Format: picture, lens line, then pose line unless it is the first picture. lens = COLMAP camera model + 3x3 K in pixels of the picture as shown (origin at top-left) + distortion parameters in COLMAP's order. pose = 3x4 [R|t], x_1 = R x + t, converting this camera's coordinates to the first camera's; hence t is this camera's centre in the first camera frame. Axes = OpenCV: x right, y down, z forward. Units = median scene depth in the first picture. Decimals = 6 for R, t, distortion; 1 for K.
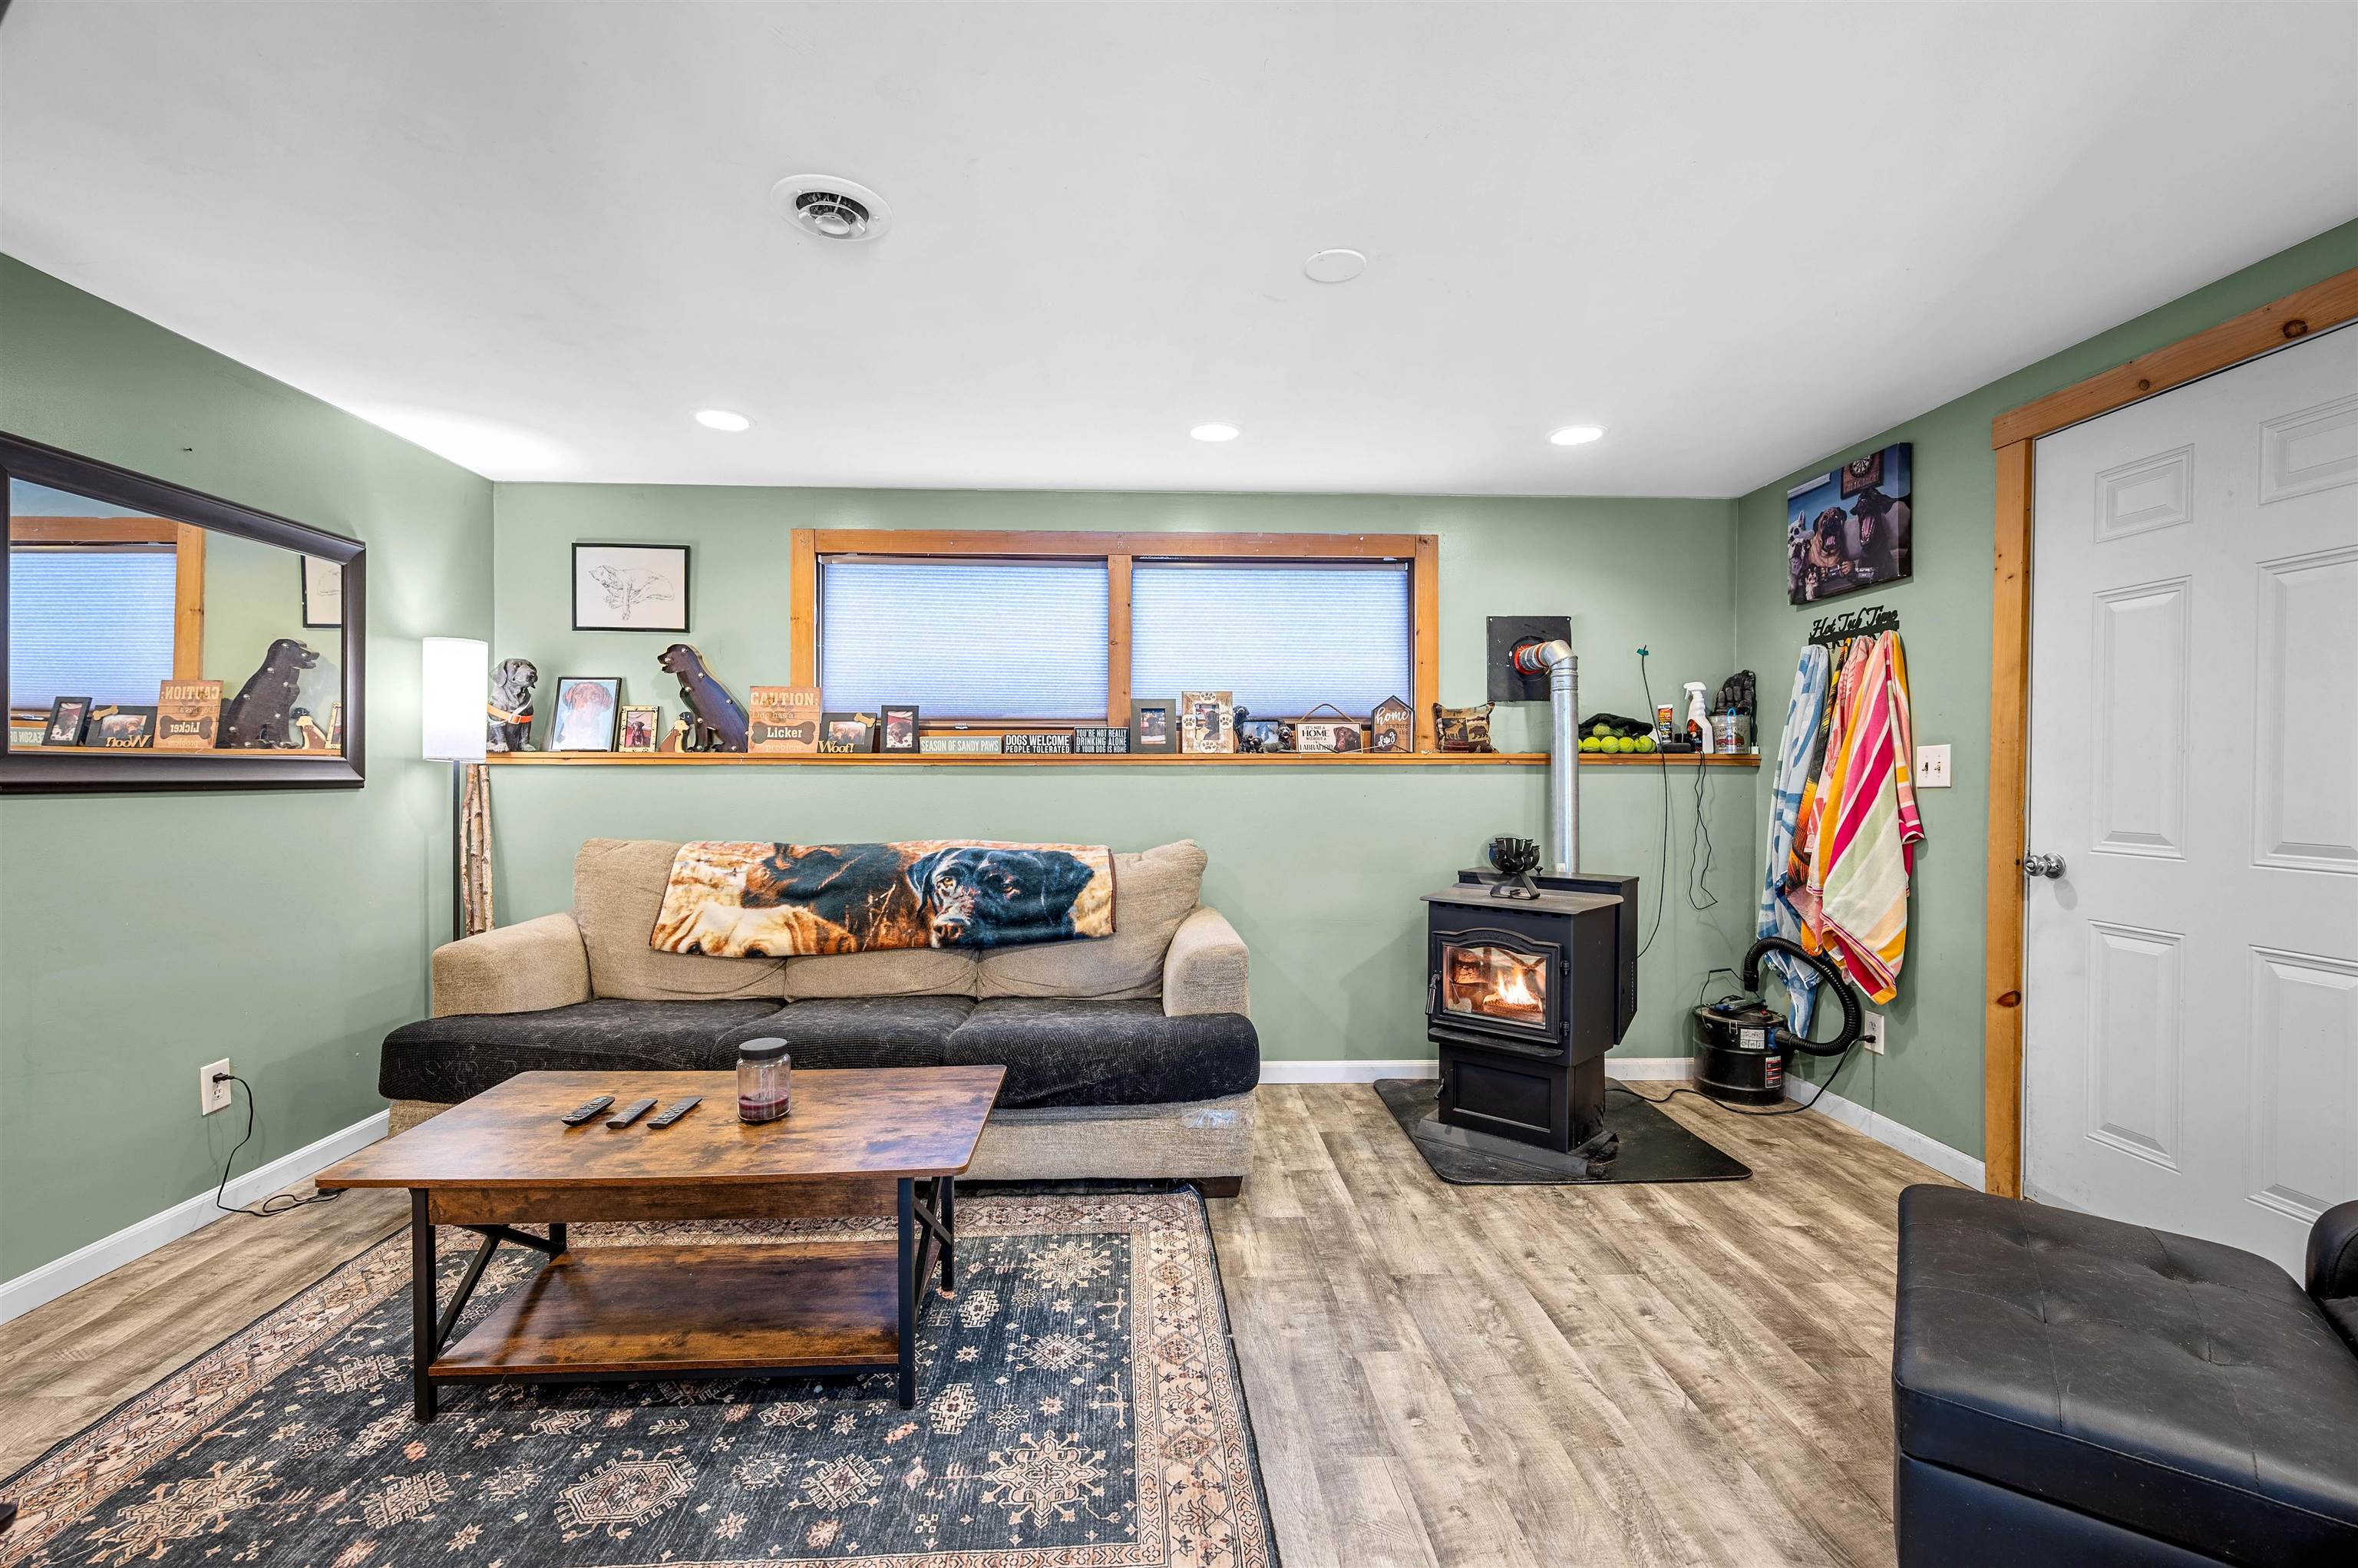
lens RADIAL K [[996.5, 0, 1182.0], [0, 996.5, 782.4], [0, 0, 1]] dist [0.001242, 0.000286]
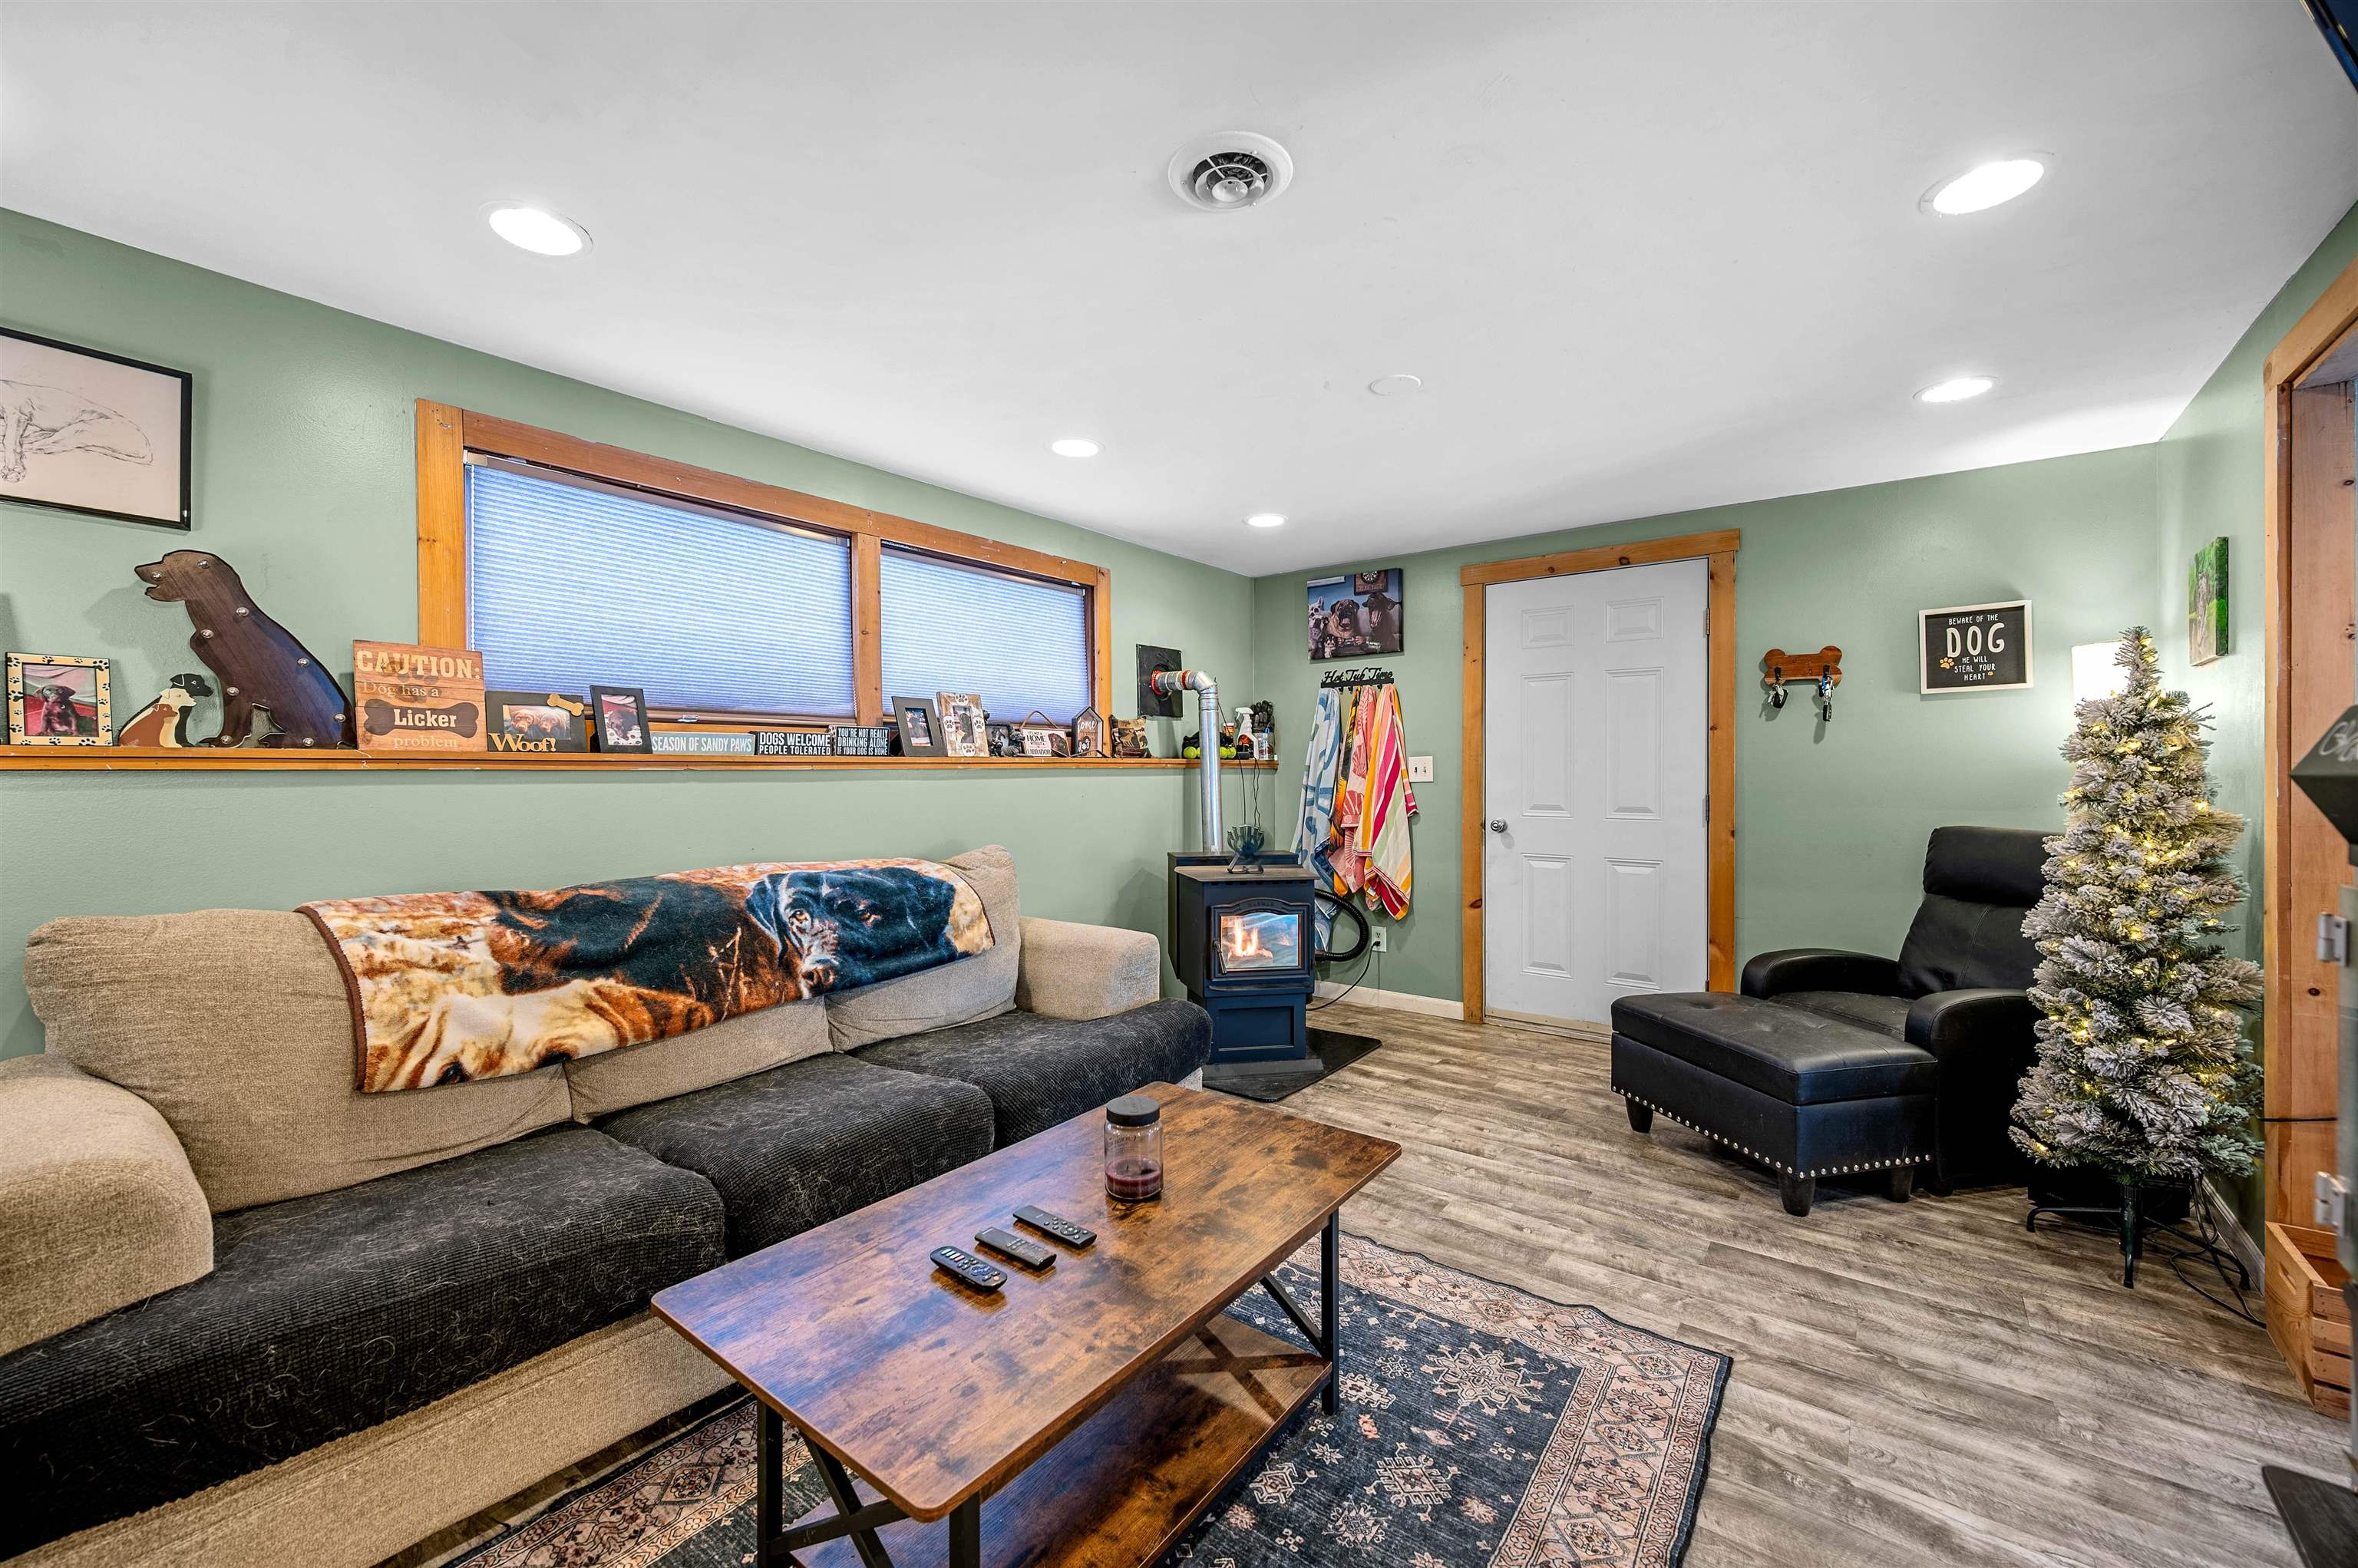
lens RADIAL K [[934.2, 0, 1179.2], [0, 934.2, 774.8], [0, 0, 1]] dist [-0.003395, 0.001294]
pose [[0.644976, -0.006531, 0.764175, -0.622956], [0.011291, 0.999936, -0.000984, -0.009392], [-0.764120, 0.009263, 0.645008, 0.288470]]
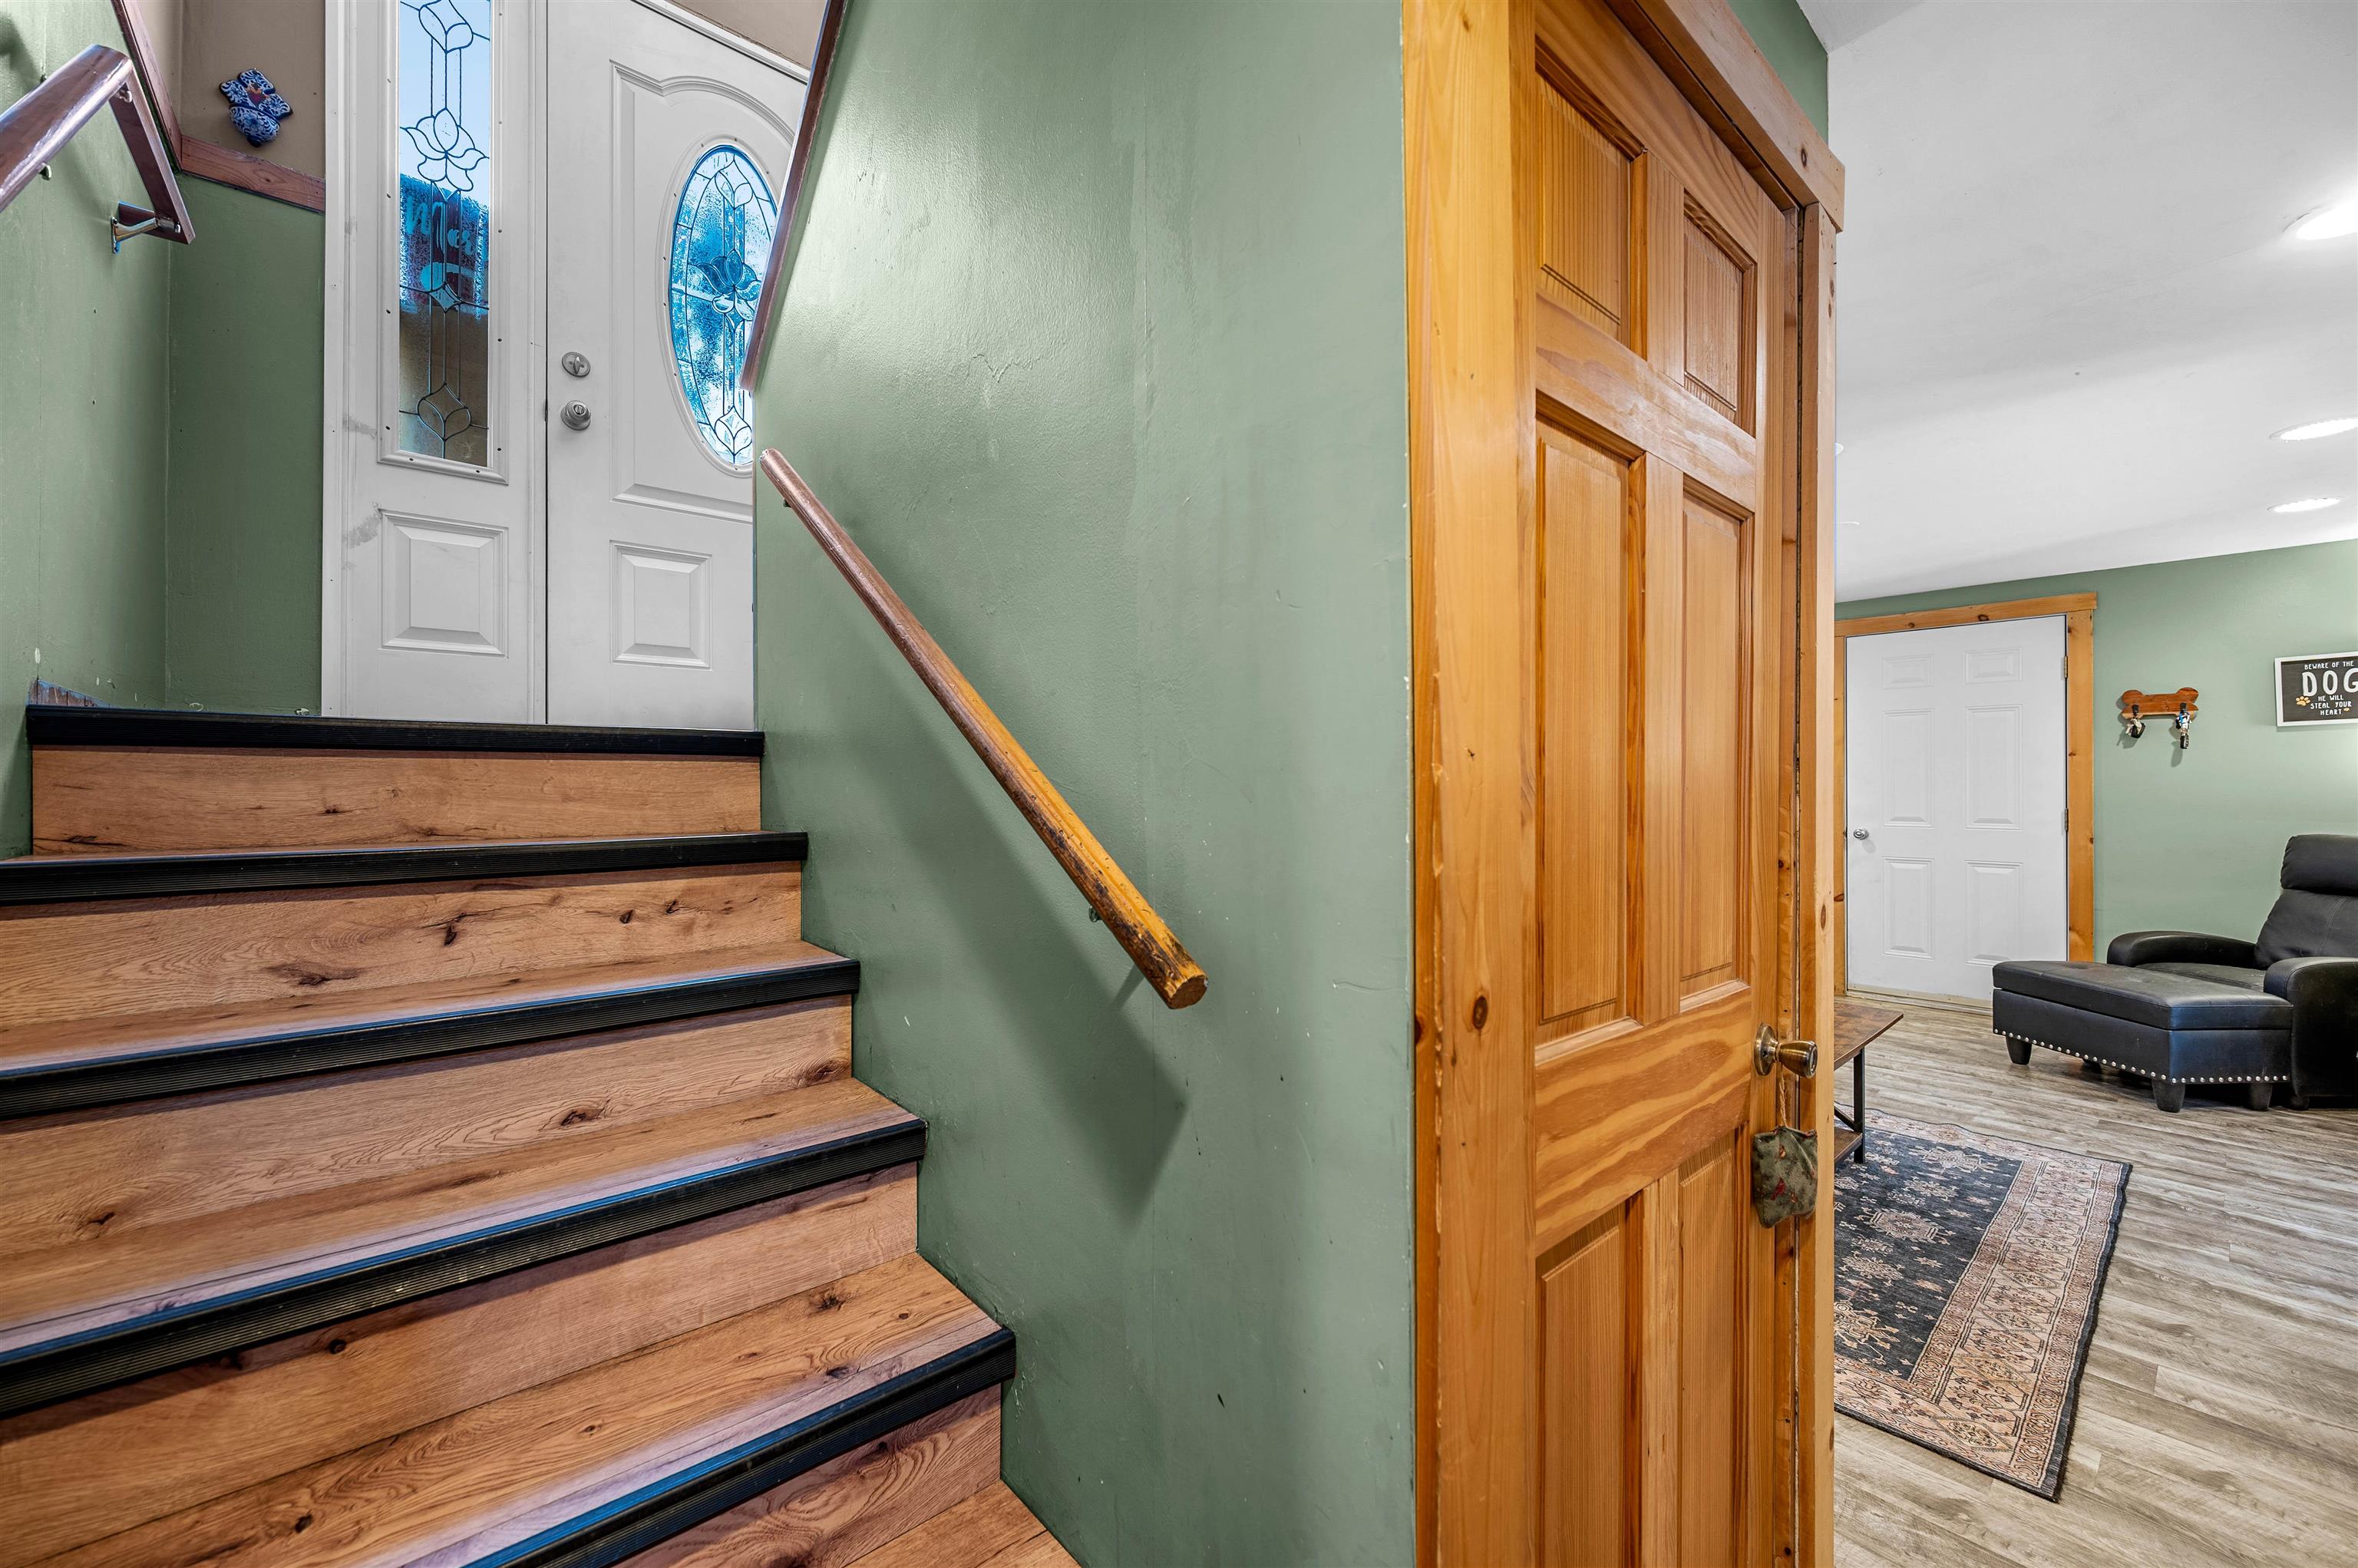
lens RADIAL K [[934.2, 0, 1182.1], [0, 934.2, 785.8], [0, 0, 1]] dist [-0.003395, 0.001294]
pose [[0.782029, -0.000200, 0.623241, -1.254512], [0.008934, 0.999901, -0.010889, -0.010131], [-0.623177, 0.014083, 0.781954, 0.264197]]
